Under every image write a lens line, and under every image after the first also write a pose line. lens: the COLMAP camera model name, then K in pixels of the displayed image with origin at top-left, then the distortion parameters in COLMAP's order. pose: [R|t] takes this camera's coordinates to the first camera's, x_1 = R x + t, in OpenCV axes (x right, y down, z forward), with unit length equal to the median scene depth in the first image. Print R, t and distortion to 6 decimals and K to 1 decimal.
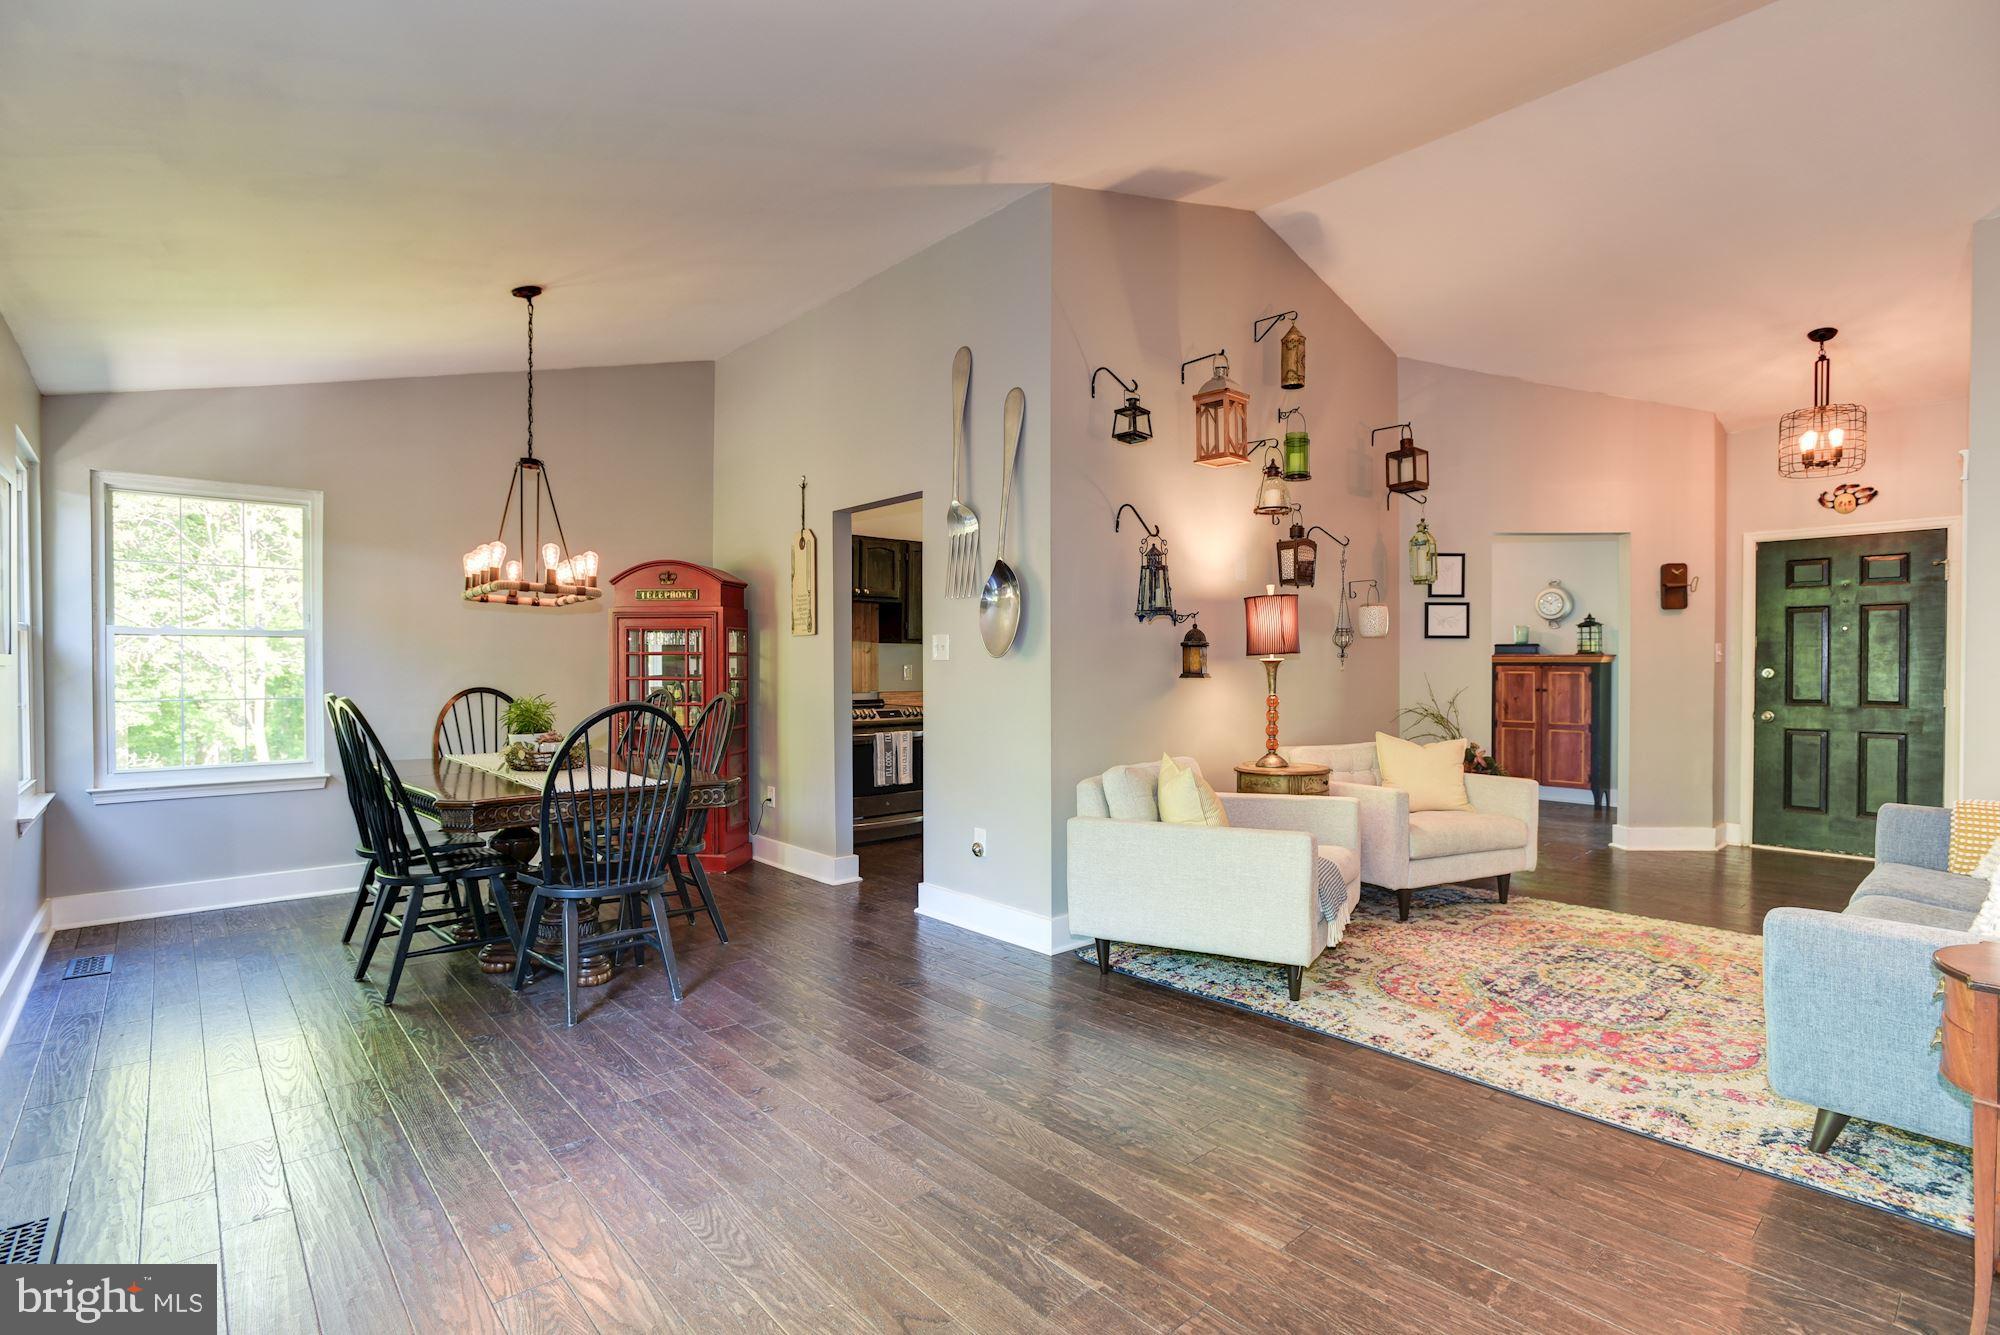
lens RADIAL K [[944.1, 0, 995.8], [0, 944.1, 661.3], [0, 0, 1]] dist [-0.034143, 0.007693]
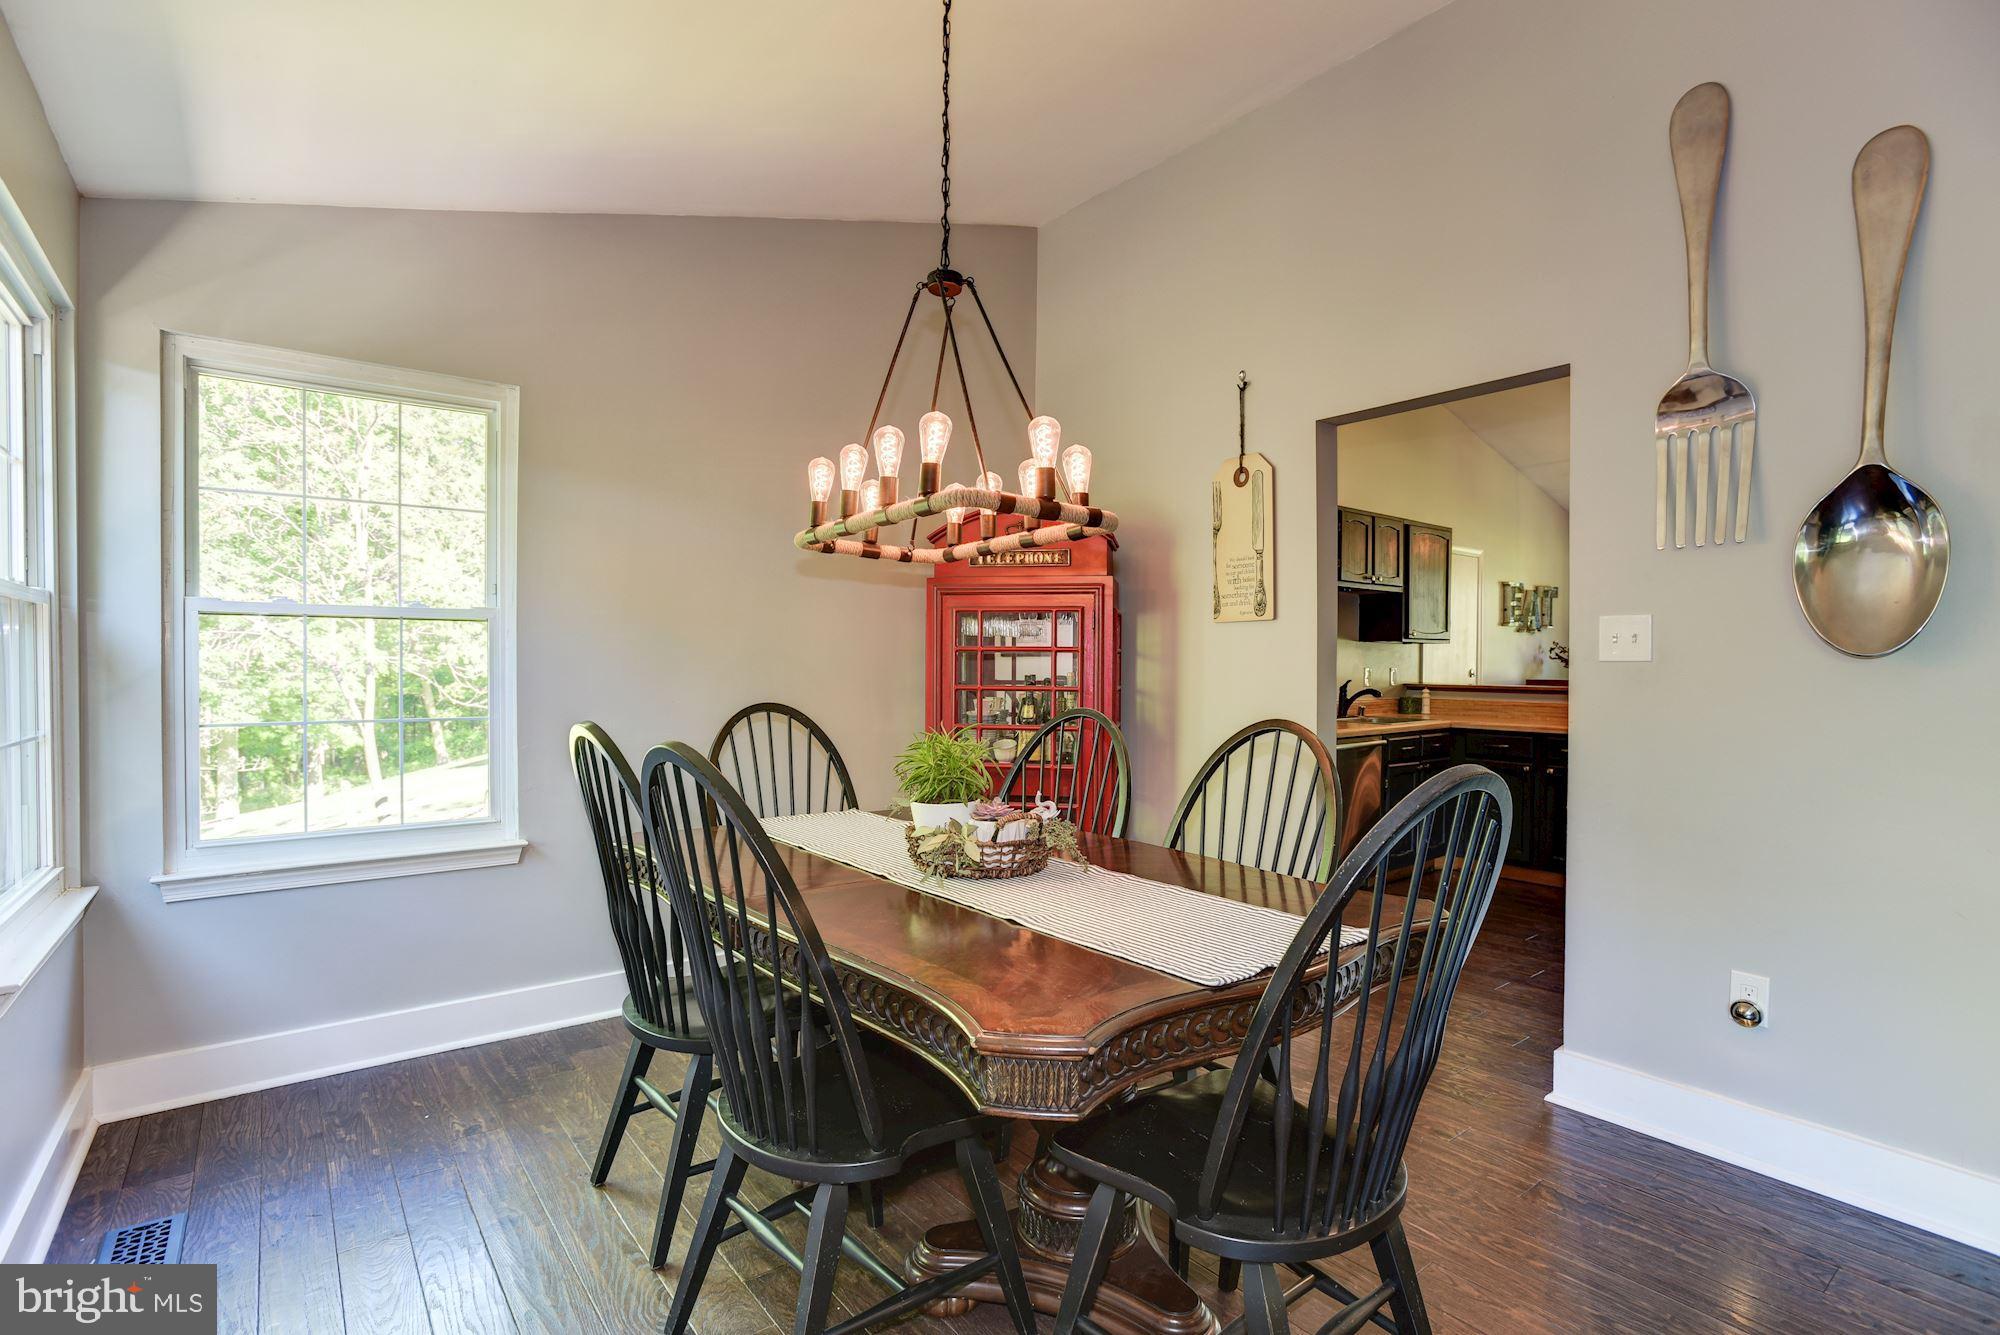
lens RADIAL K [[944.1, 0, 1003.5], [0, 944.1, 664.0], [0, 0, 1]] dist [-0.034143, 0.007693]
pose [[0.998027, 0.004061, -0.062658, -0.410857], [-0.003926, 0.999990, 0.002280, 0.001232], [0.062666, -0.002030, 0.998032, 0.448021]]
